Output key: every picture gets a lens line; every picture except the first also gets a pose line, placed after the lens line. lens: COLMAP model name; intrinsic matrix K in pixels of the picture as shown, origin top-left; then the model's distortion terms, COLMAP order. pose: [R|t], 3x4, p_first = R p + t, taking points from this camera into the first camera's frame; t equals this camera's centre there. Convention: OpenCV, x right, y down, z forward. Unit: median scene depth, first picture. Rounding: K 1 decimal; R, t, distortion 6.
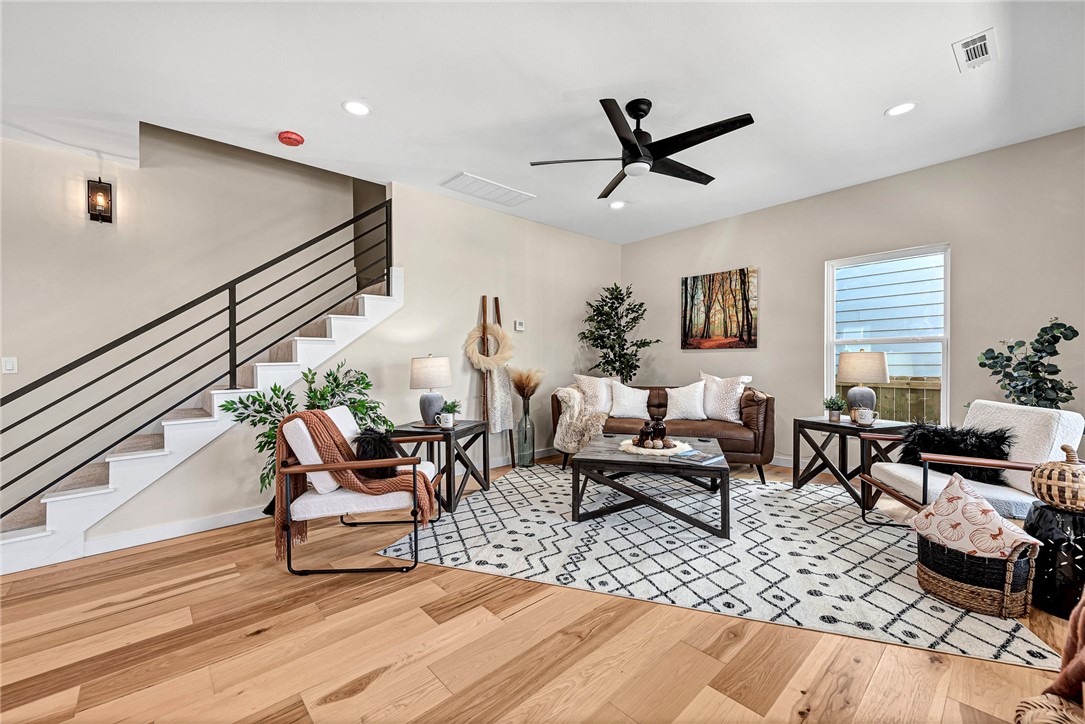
lens RADIAL K [[432.8, 0, 538.5], [0, 432.8, 363.2], [0, 0, 1]] dist [0.007909, -0.000360]
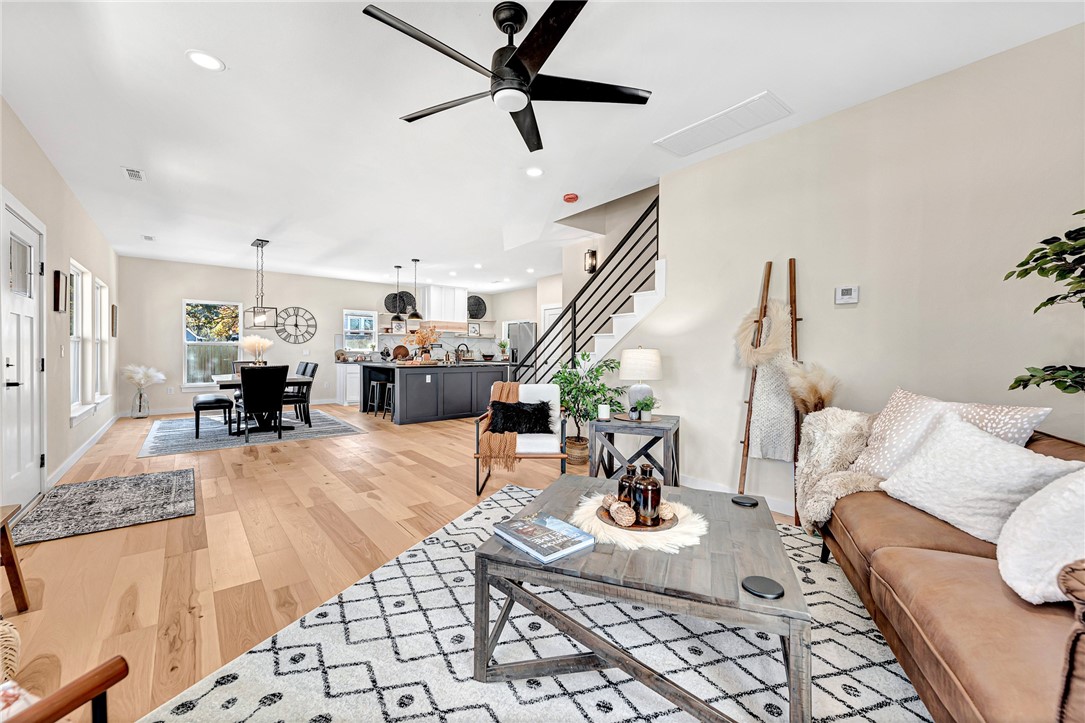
lens RADIAL K [[429.5, 0, 552.2], [0, 429.5, 355.6], [0, 0, 1]] dist [0.000057, -0.000141]
pose [[-0.028156, 0.020980, -0.999383, 0.863383], [-0.013548, 0.999680, 0.021368, -0.021147], [0.999512, 0.014141, -0.027862, 0.974986]]
